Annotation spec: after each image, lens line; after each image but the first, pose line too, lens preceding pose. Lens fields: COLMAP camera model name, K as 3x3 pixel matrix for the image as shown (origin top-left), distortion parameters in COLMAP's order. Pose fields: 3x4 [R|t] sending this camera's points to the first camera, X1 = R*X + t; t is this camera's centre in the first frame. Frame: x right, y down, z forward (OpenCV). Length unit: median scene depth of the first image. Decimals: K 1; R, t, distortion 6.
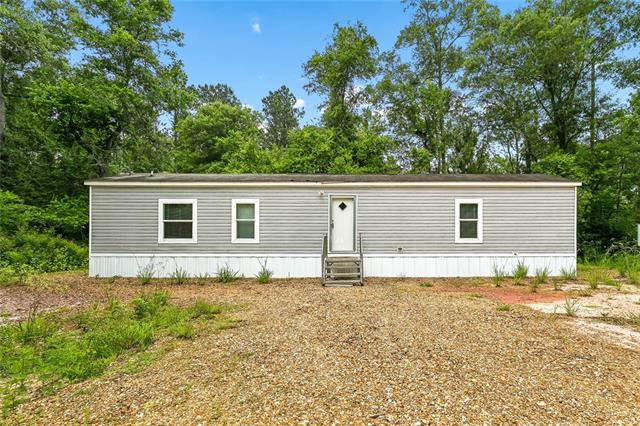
lens RADIAL K [[309.7, 0, 320.0], [0, 309.7, 213.0], [0, 0, 1]] dist [0.000859, 0.000399]
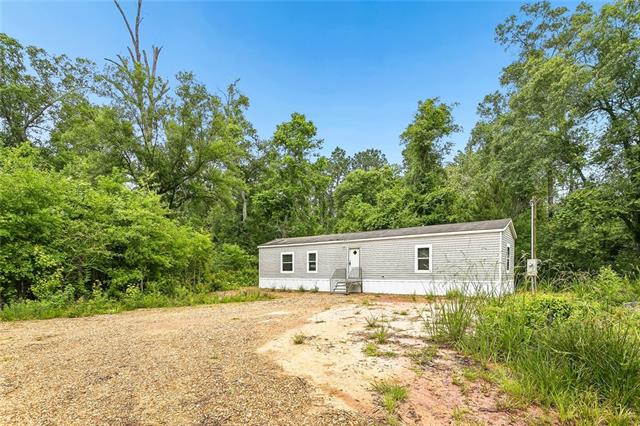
lens RADIAL K [[309.7, 0, 320.0], [0, 309.7, 213.0], [0, 0, 1]] dist [0.000859, 0.000399]
pose [[0.798714, -0.114835, -0.590651, 1.013998], [0.056171, 0.991563, -0.116823, -0.050788], [0.599083, 0.060131, 0.798426, -0.581250]]
